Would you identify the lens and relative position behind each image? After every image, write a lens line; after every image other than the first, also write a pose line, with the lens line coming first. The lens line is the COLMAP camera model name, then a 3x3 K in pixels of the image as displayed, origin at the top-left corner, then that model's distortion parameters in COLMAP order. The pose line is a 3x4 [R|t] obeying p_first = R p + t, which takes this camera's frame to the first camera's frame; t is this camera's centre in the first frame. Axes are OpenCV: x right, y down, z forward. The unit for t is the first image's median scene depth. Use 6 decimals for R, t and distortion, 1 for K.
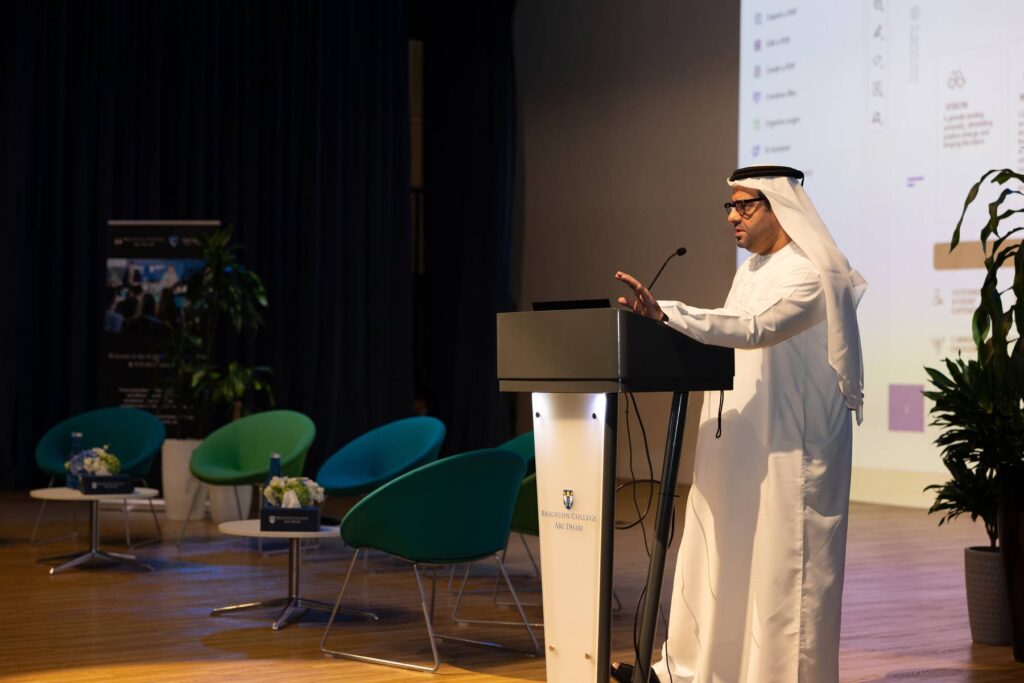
lens RADIAL K [[1797.7, 0, 512.0], [0, 1797.7, 341.5], [0, 0, 1]] dist [0.047188, 0.035494]
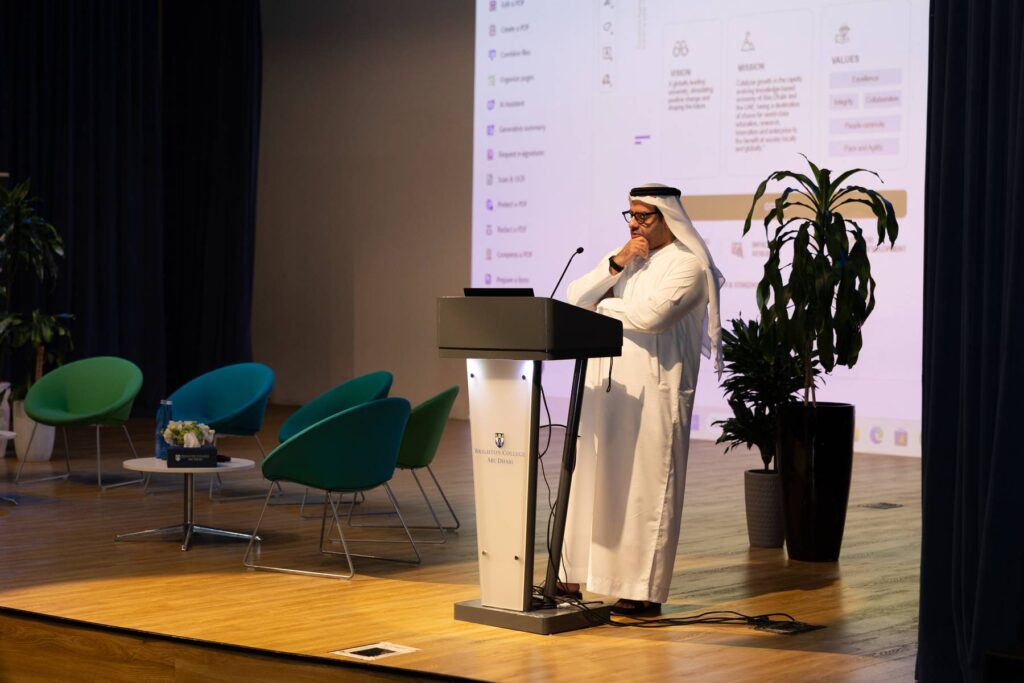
lens RADIAL K [[1797.7, 0, 512.0], [0, 1797.7, 341.5], [0, 0, 1]] dist [0.047188, 0.035494]
pose [[0.984753, -0.005102, 0.173881, -0.120549], [-0.001815, 0.999214, 0.039597, -0.023325], [-0.173946, -0.039309, 0.983970, -0.187267]]
